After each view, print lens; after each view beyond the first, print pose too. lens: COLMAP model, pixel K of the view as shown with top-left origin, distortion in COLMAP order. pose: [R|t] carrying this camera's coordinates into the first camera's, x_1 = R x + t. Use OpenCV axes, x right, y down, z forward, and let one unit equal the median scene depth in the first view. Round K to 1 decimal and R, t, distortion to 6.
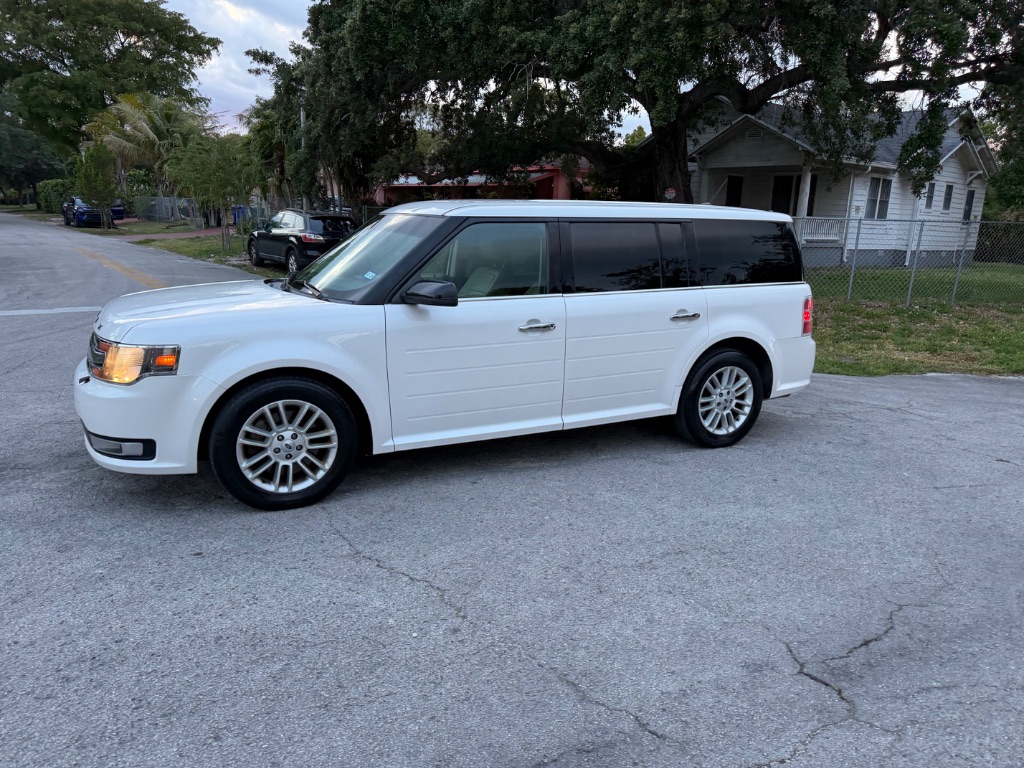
lens RADIAL K [[722.5, 0, 514.8], [0, 722.5, 382.6], [0, 0, 1]] dist [0.024475, -0.027803]
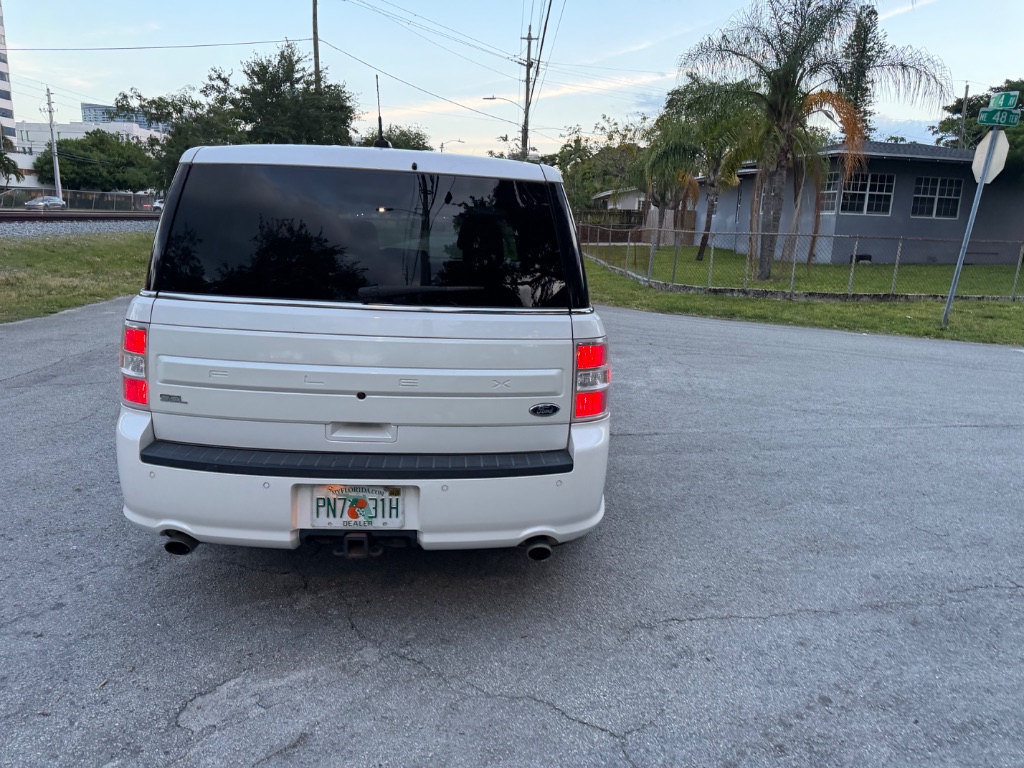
lens RADIAL K [[722.5, 0, 516.2], [0, 722.5, 382.0], [0, 0, 1]] dist [0.024475, -0.027803]
pose [[-0.407437, 0.152818, -0.900357, 0.763665], [-0.252367, 0.928666, 0.271826, -0.285604], [0.877671, 0.337972, -0.339806, 1.458307]]
